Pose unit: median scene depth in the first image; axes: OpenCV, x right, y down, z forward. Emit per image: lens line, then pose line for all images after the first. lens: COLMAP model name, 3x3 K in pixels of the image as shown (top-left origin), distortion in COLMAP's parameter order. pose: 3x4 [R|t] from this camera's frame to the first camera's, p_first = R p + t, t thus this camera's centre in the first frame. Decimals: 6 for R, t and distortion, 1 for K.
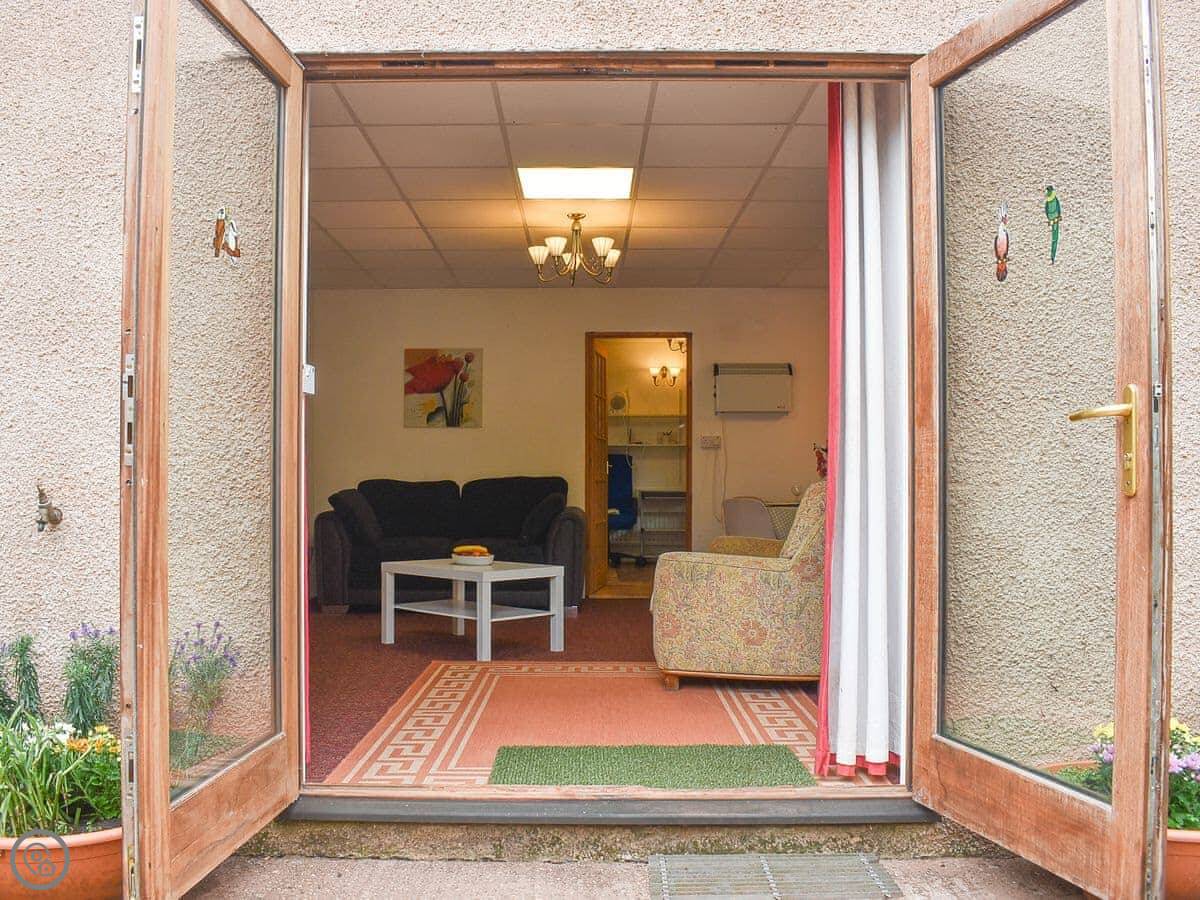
lens RADIAL K [[1099.7, 0, 600.0], [0, 1099.7, 450.0], [0, 0, 1]] dist [-0.099262, 0.003882]
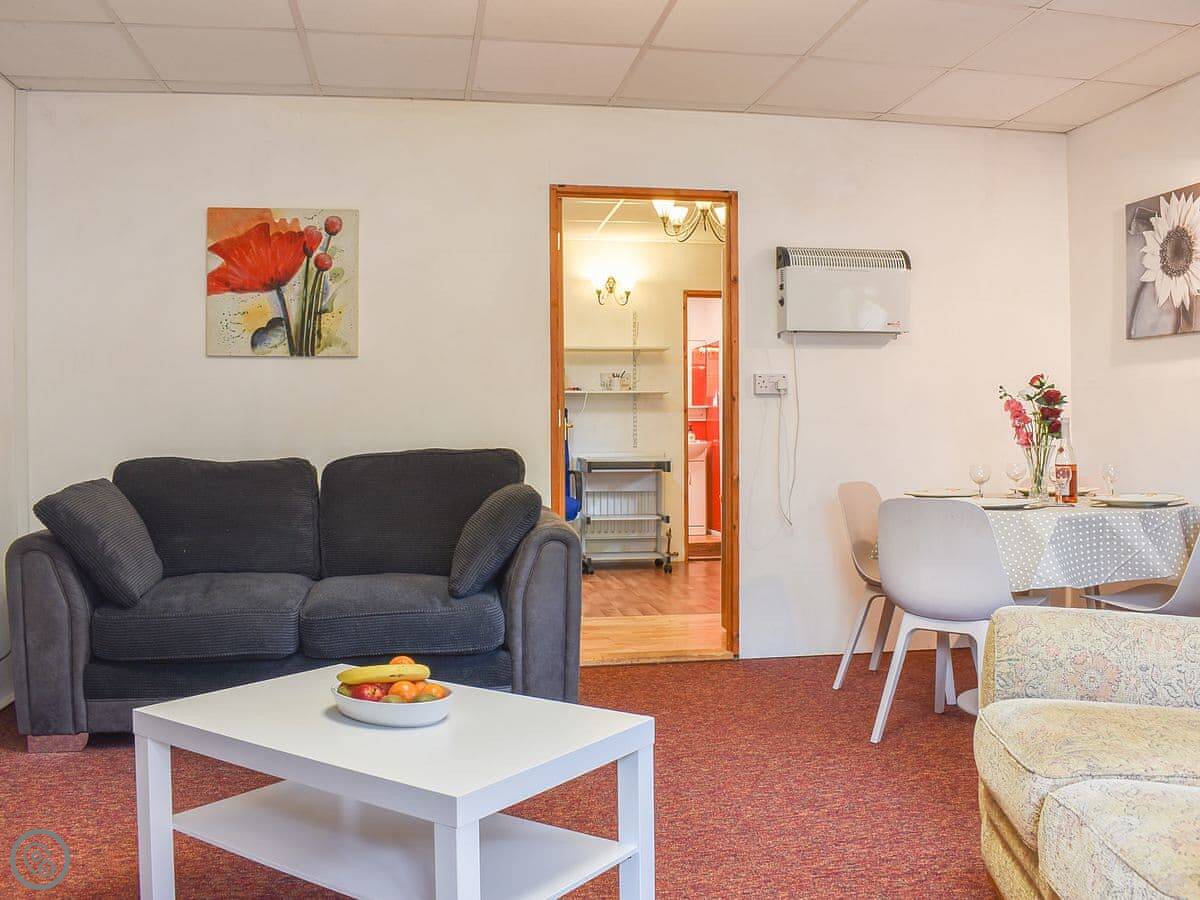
lens RADIAL K [[1130.5, 0, 658.2], [0, 1130.5, 421.9], [0, 0, 1]] dist [-0.104575, -0.004996]
pose [[0.980974, -0.007227, 0.194003, -0.070544], [0.003572, 0.999810, 0.019181, 0.000915], [-0.194104, -0.018123, 0.980813, 0.439327]]
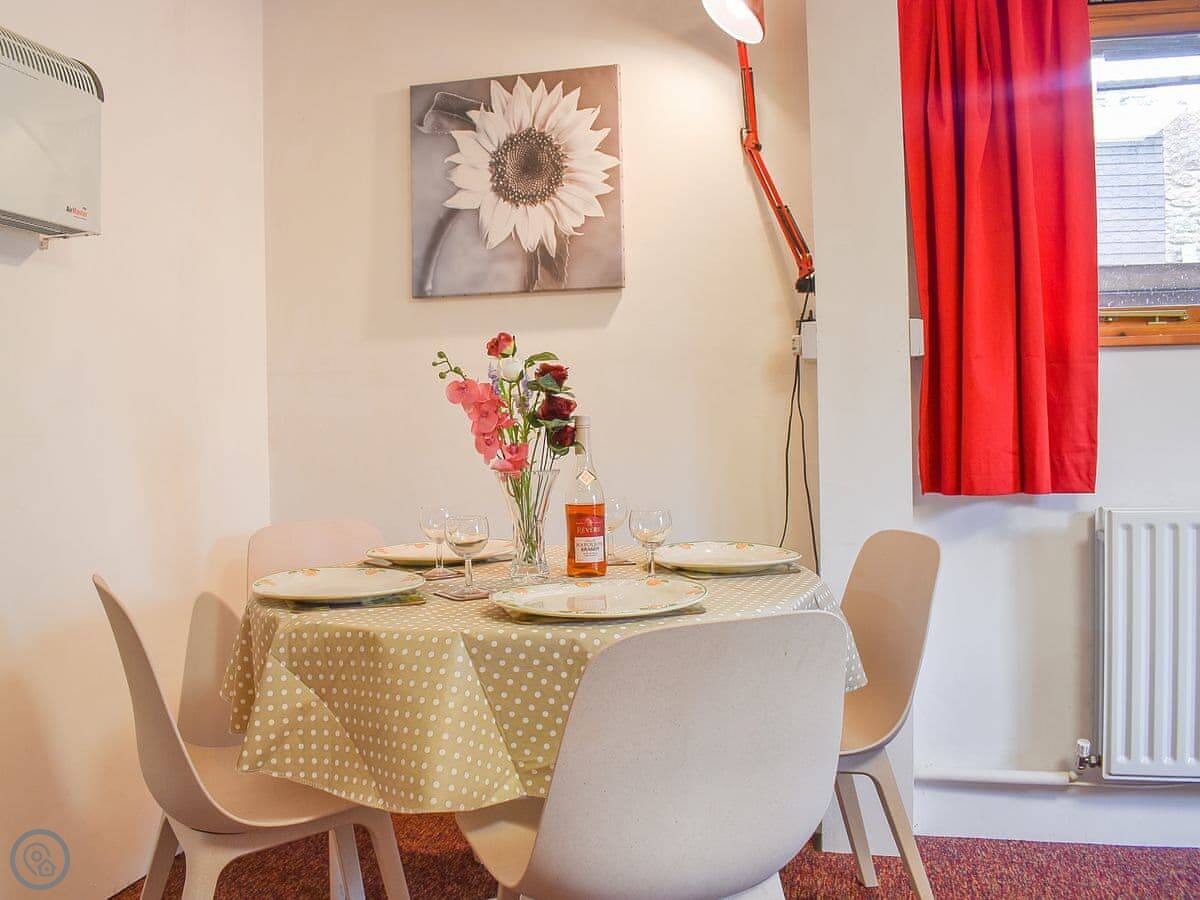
lens RADIAL K [[1072.3, 0, 625.6], [0, 1072.3, 448.5], [0, 0, 1]] dist [-0.119135, 0.010101]
pose [[0.255992, -0.024796, 0.966361, -0.038757], [-0.005769, 0.999614, 0.027178, 0.009730], [-0.966662, -0.012532, 0.255750, 0.808427]]
